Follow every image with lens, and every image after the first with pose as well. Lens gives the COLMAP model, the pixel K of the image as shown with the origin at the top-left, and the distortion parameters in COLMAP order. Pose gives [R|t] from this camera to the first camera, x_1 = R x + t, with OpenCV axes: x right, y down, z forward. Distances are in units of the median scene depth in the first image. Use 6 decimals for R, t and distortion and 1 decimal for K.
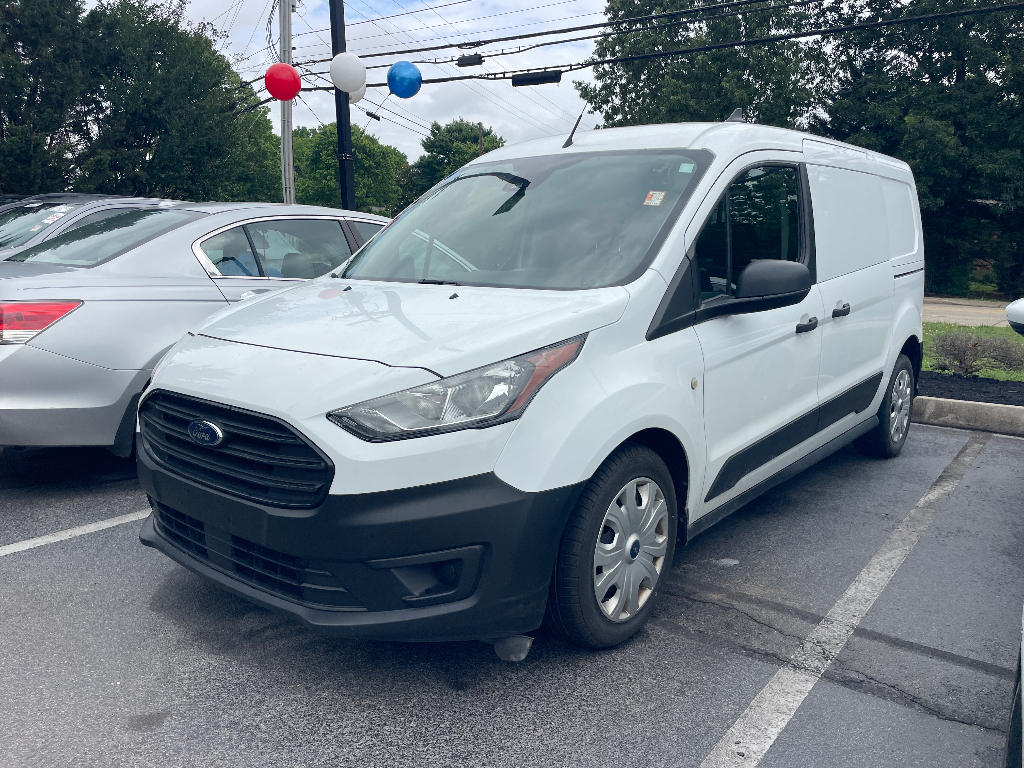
lens RADIAL K [[822.5, 0, 512.1], [0, 822.5, 386.6], [0, 0, 1]] dist [0.041233, -0.006982]
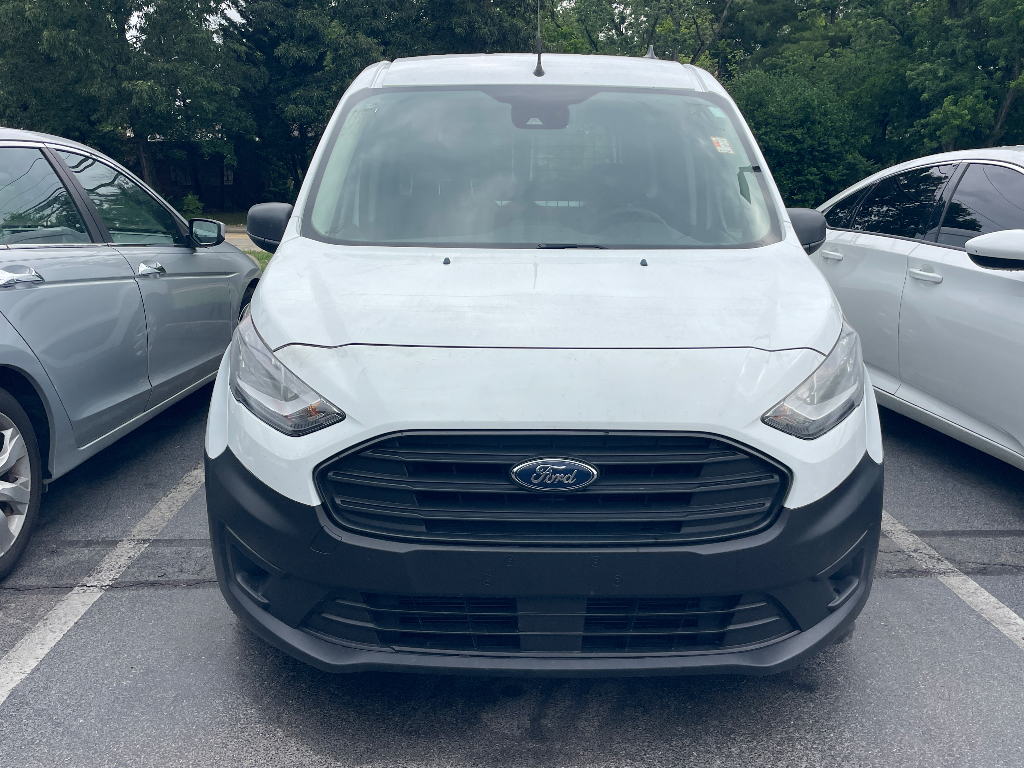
lens RADIAL K [[993.3, 0, 511.9], [0, 993.3, 381.9], [0, 0, 1]] dist [0.000278, 0.000000]
pose [[0.733302, -0.131736, 0.667019, -1.000107], [0.098699, 0.991283, 0.087271, -0.107269], [-0.672702, 0.001838, 0.739912, 0.397635]]
